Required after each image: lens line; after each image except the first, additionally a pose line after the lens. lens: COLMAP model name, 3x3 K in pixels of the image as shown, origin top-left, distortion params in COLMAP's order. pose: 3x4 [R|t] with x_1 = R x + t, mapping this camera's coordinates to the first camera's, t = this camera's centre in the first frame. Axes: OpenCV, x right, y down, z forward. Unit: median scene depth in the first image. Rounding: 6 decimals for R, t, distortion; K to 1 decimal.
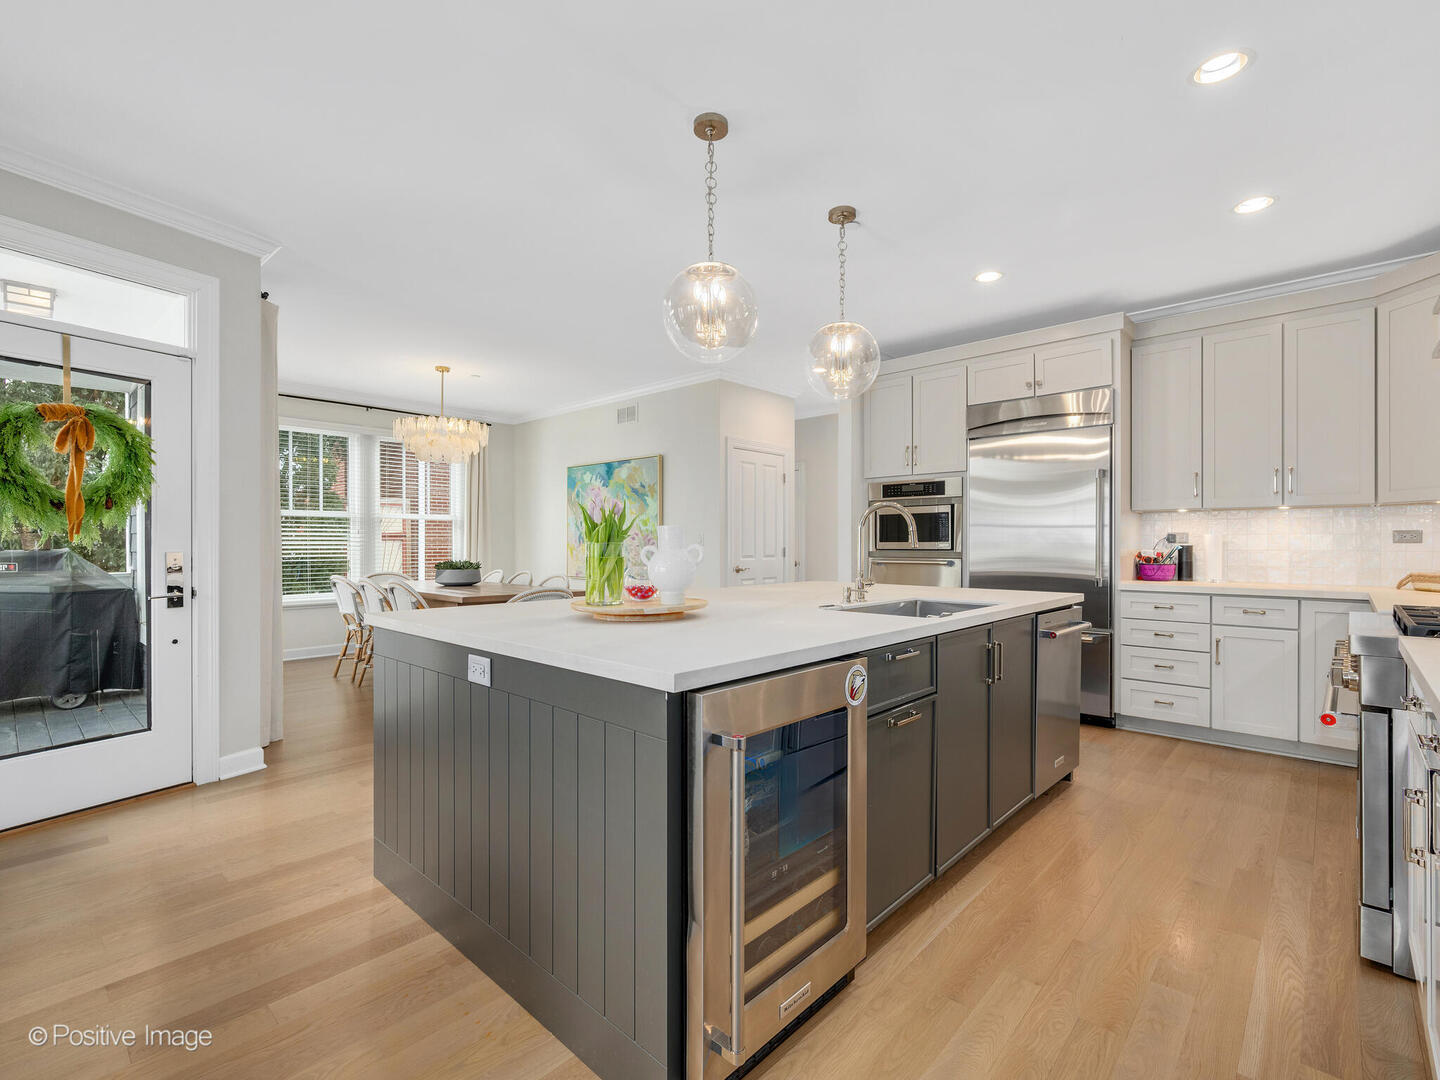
lens RADIAL K [[663.4, 0, 743.1], [0, 663.4, 544.4], [0, 0, 1]] dist [-0.001210, -0.000172]
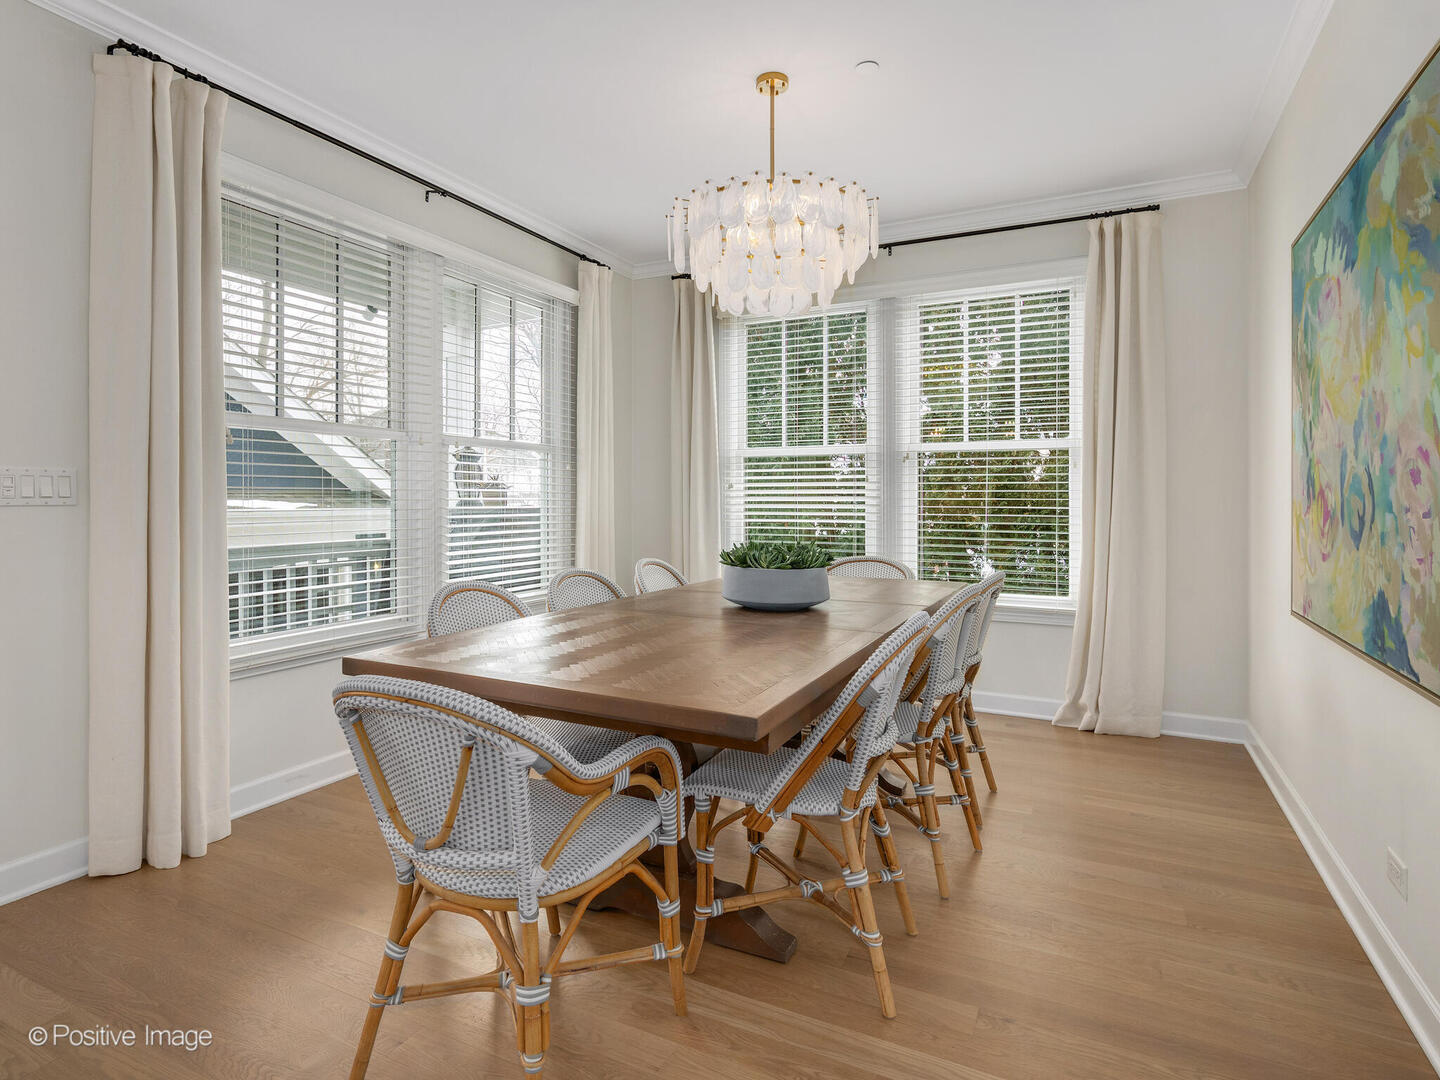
lens RADIAL K [[781.3, 0, 716.8], [0, 781.3, 495.8], [0, 0, 1]] dist [-0.000198, -0.000284]
pose [[0.266535, -0.005626, -0.963809, 0.005698], [-0.001588, 0.999979, -0.006277, -0.001396], [0.963824, 0.003204, 0.266521, 0.756247]]
